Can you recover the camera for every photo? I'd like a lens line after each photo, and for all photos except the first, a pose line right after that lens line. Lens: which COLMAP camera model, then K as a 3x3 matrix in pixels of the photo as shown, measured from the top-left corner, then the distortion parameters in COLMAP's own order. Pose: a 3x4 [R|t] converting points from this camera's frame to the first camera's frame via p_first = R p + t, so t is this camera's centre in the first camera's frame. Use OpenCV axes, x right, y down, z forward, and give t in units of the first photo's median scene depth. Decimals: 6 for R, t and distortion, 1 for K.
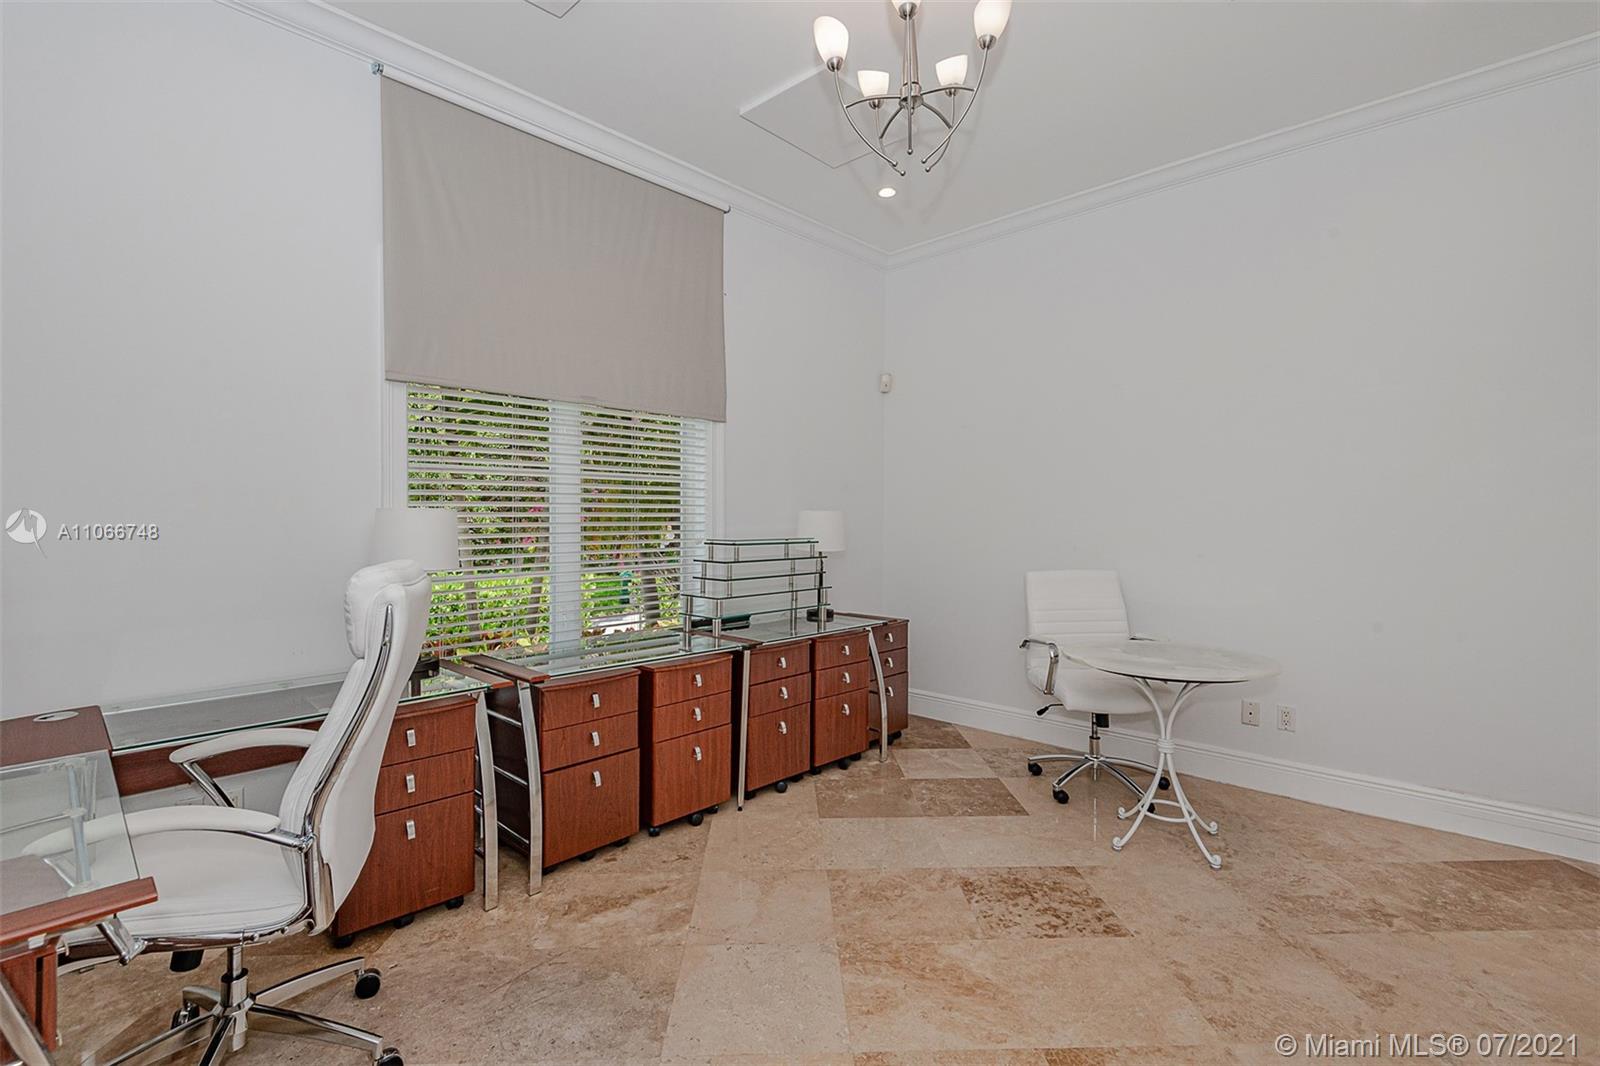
lens RADIAL K [[734.8, 0, 797.2], [0, 734.8, 528.8], [0, 0, 1]] dist [0.000985, -0.000708]
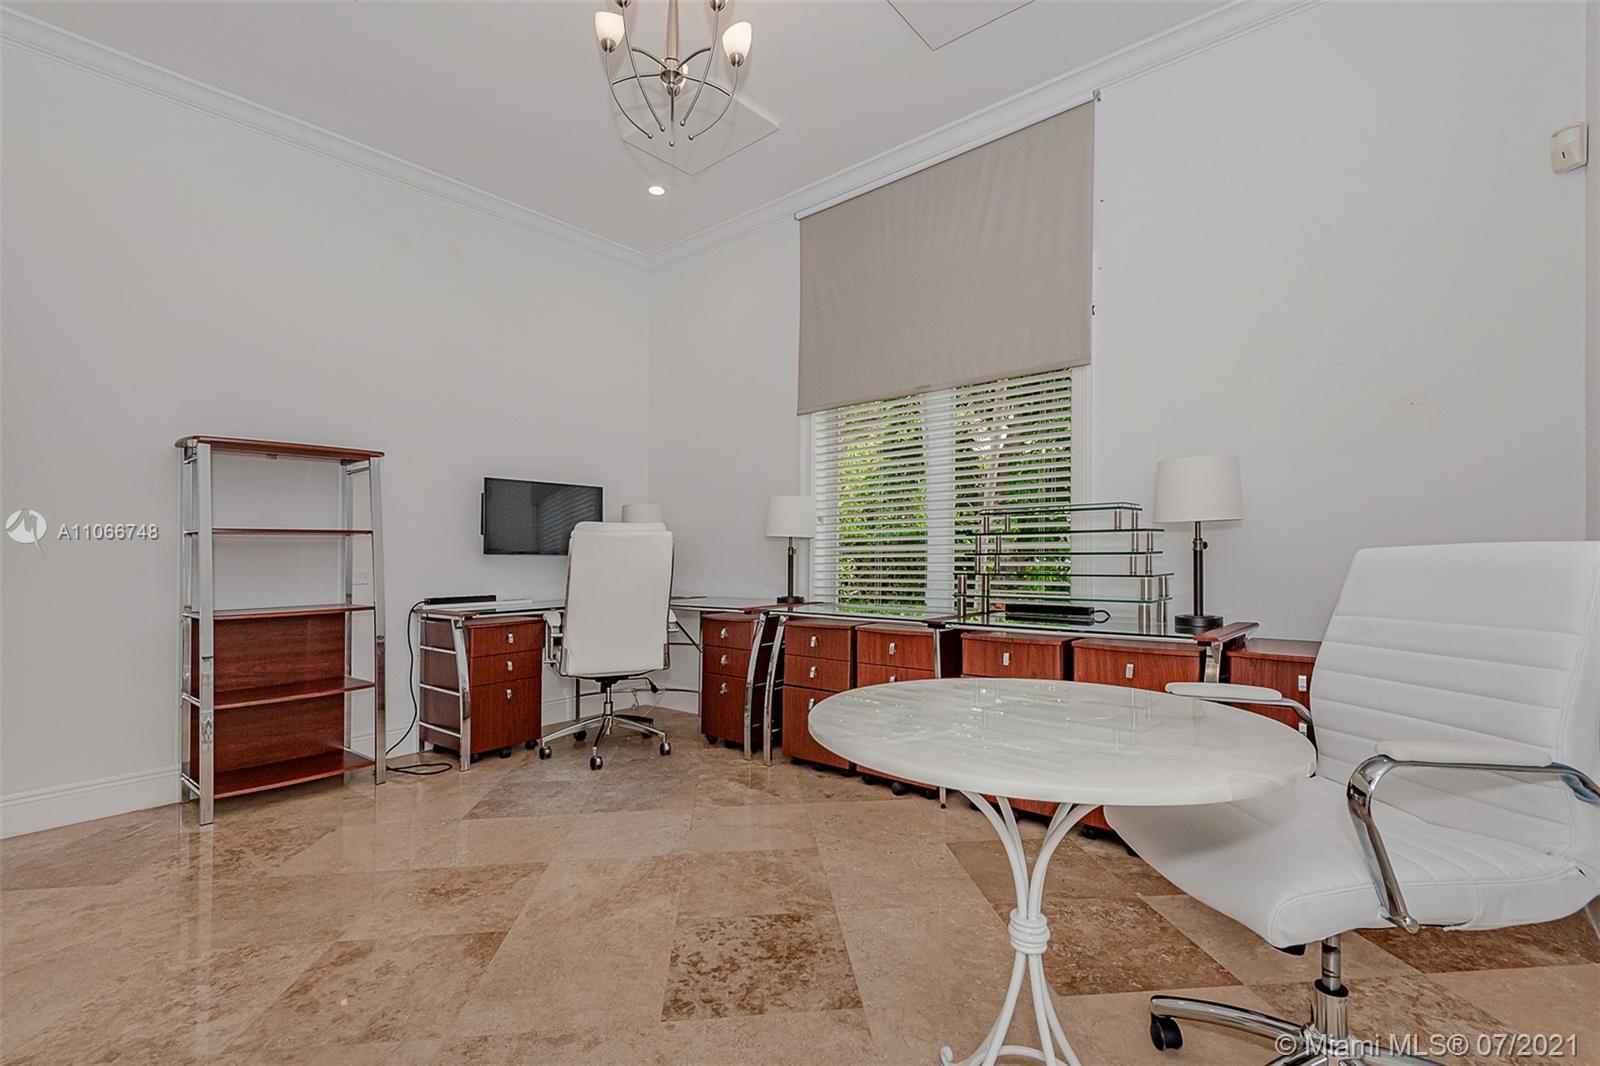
lens RADIAL K [[734.8, 0, 761.1], [0, 734.8, 544.0], [0, 0, 1]] dist [0.000985, -0.000708]
pose [[0.051610, 0.001569, -0.998666, 1.028964], [-0.017809, 0.999841, 0.000650, 0.083543], [0.998509, 0.017752, 0.051630, 0.927460]]
